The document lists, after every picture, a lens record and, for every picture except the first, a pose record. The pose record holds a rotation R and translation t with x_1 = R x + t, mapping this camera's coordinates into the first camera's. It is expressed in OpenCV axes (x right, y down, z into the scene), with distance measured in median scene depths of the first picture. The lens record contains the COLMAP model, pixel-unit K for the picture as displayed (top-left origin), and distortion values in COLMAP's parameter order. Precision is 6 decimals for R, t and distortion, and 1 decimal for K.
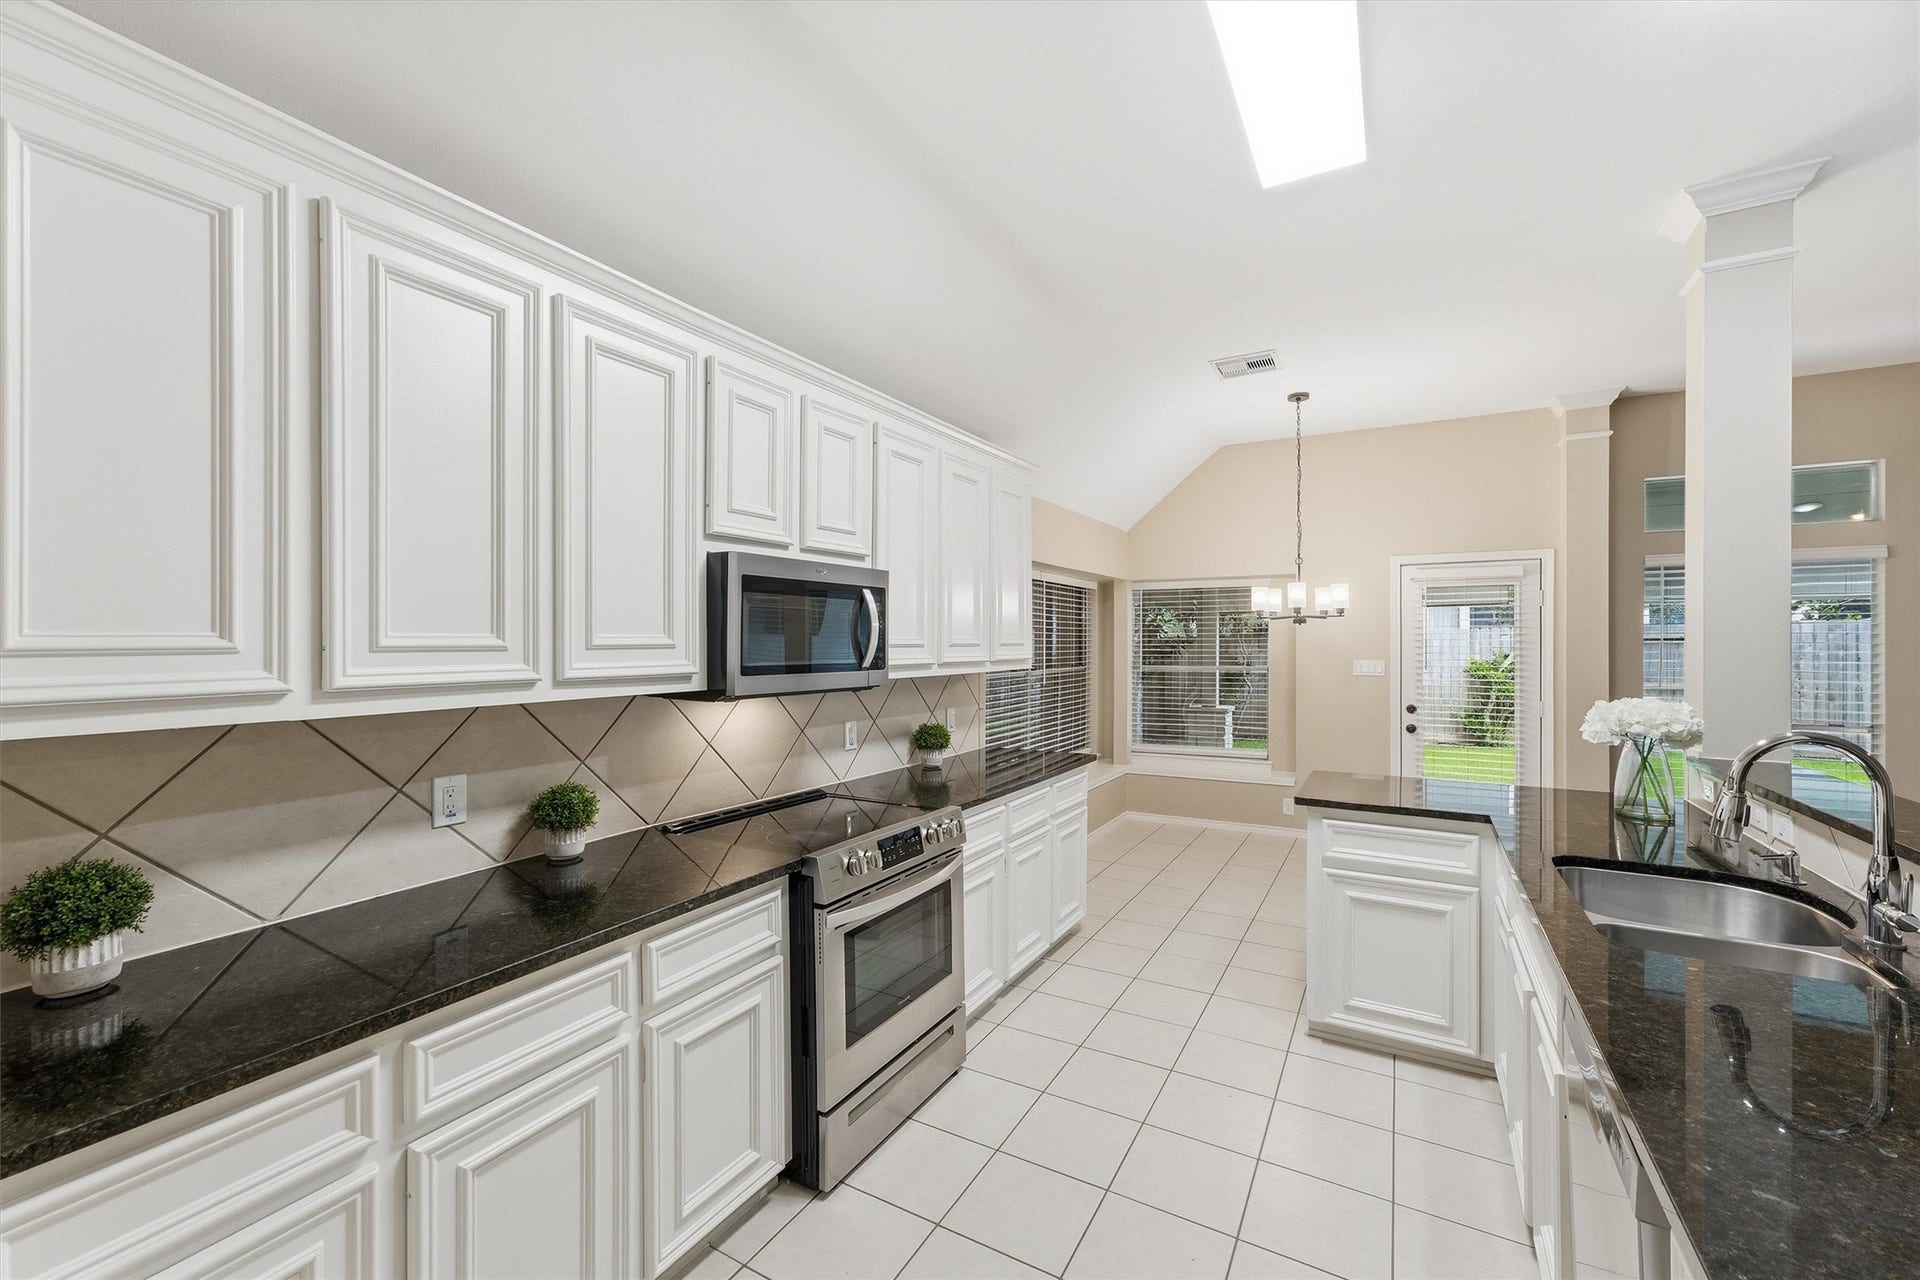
lens RADIAL K [[781.0, 0, 960.1], [0, 781.0, 648.3], [0, 0, 1]] dist [-0.001704, 0.000011]
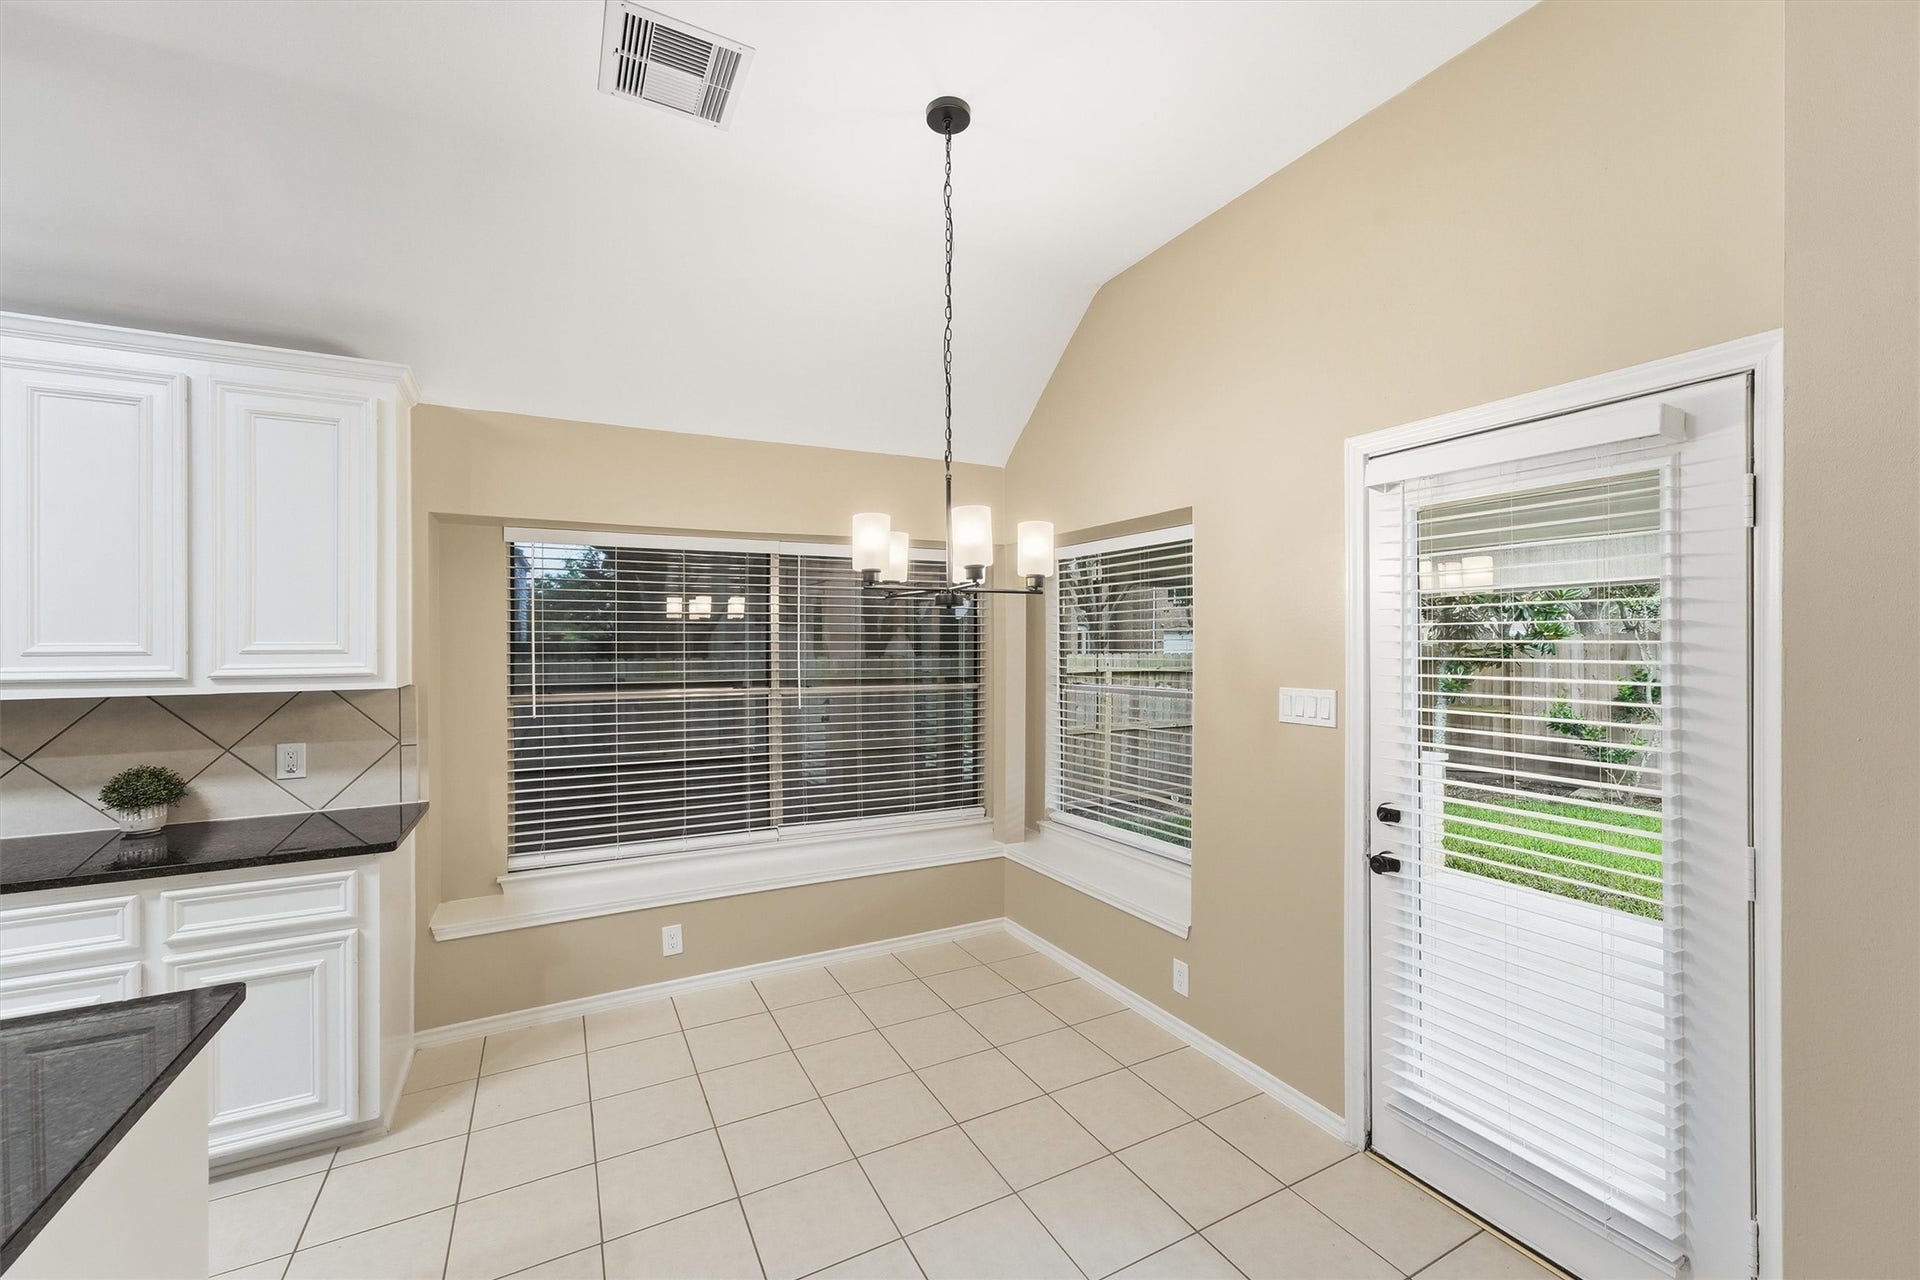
lens RADIAL K [[781.0, 0, 960.1], [0, 781.0, 648.3], [0, 0, 1]] dist [-0.001704, 0.000011]
pose [[0.843346, 0.004480, -0.537352, 1.741295], [-0.001892, 0.999984, 0.005366, -0.018938], [0.537367, -0.003508, 0.843341, 1.563087]]
